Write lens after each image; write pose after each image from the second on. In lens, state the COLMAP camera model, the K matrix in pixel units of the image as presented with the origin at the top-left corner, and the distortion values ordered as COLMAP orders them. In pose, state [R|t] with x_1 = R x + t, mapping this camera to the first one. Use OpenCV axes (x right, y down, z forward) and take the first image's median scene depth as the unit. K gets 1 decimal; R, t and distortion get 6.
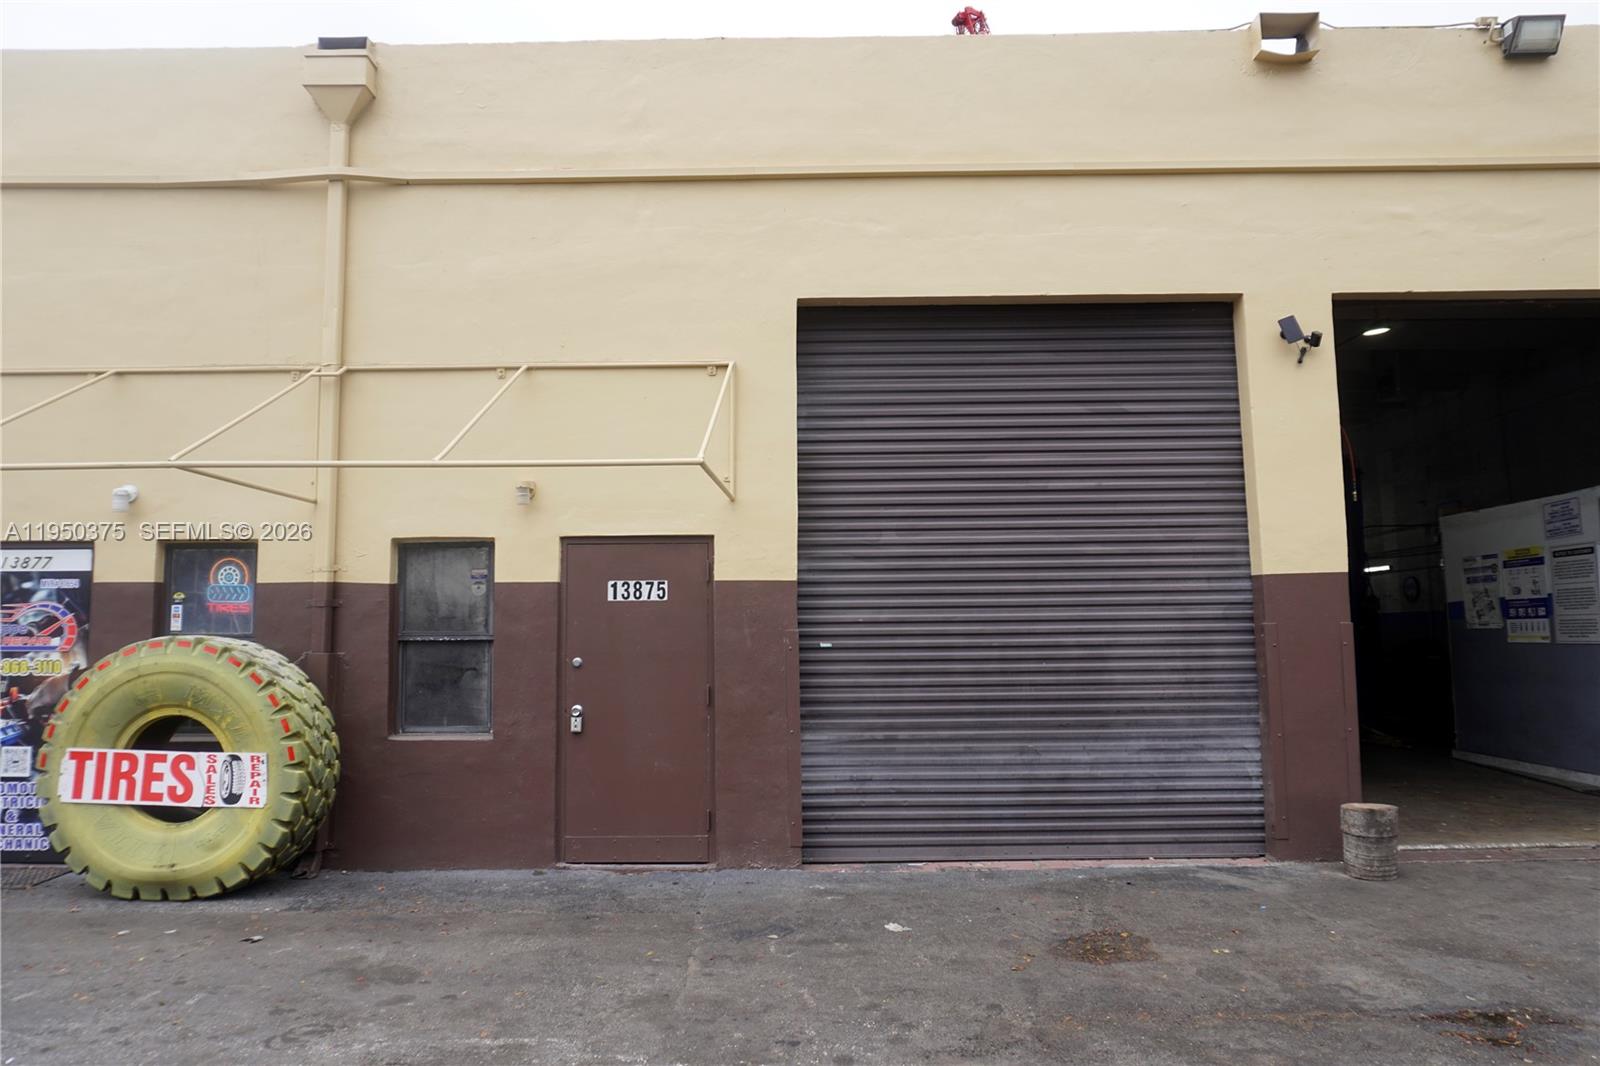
lens RADIAL K [[1048.7, 0, 800.0], [0, 1048.7, 533.0], [0, 0, 1]] dist [-0.089523, 0.042473]
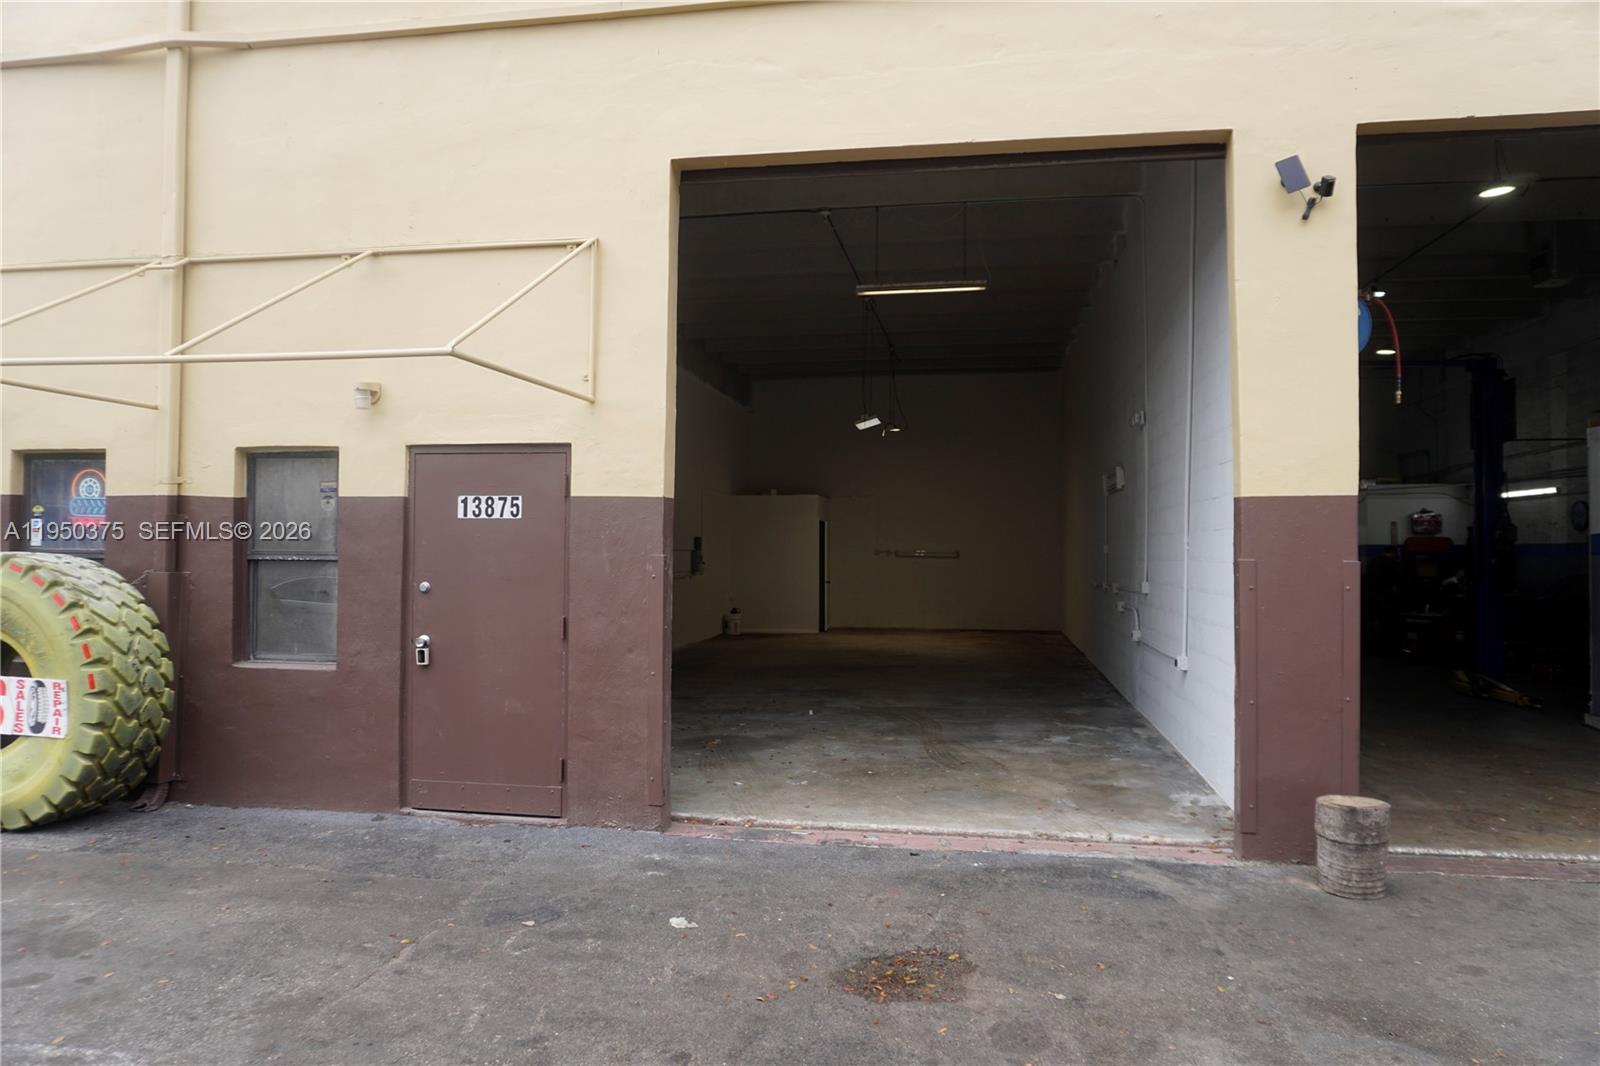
lens RADIAL K [[1065.6, 0, 800.0], [0, 1065.6, 533.0], [0, 0, 1]] dist [-0.076522, 0.036682]
pose [[0.988424, 0.015165, -0.150959, 0.240401], [-0.002731, 0.996609, 0.082235, 0.003185], [0.151695, -0.080870, 0.985114, 0.167128]]
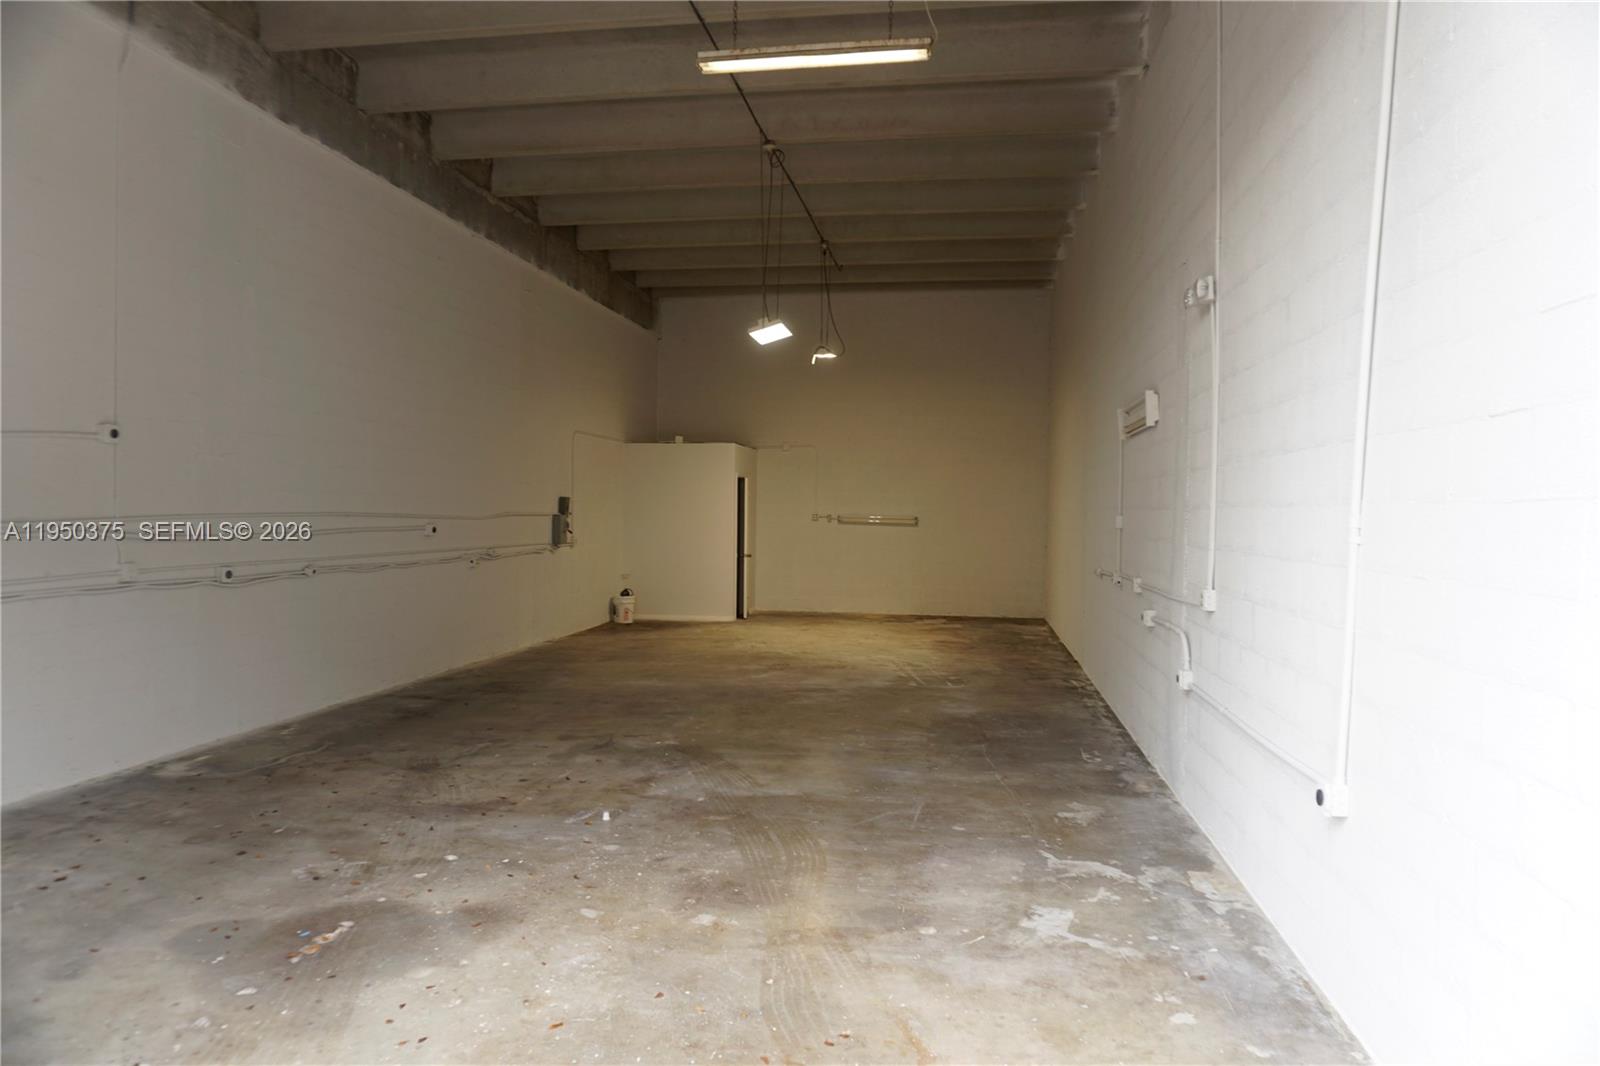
lens RADIAL K [[1065.6, 0, 800.0], [0, 1065.6, 533.0], [0, 0, 1]] dist [-0.076522, 0.036682]
pose [[0.990839, 0.027853, -0.132142, 0.255253], [-0.011735, 0.992556, 0.121224, 0.018549], [0.134535, -0.118563, 0.983790, 0.375704]]
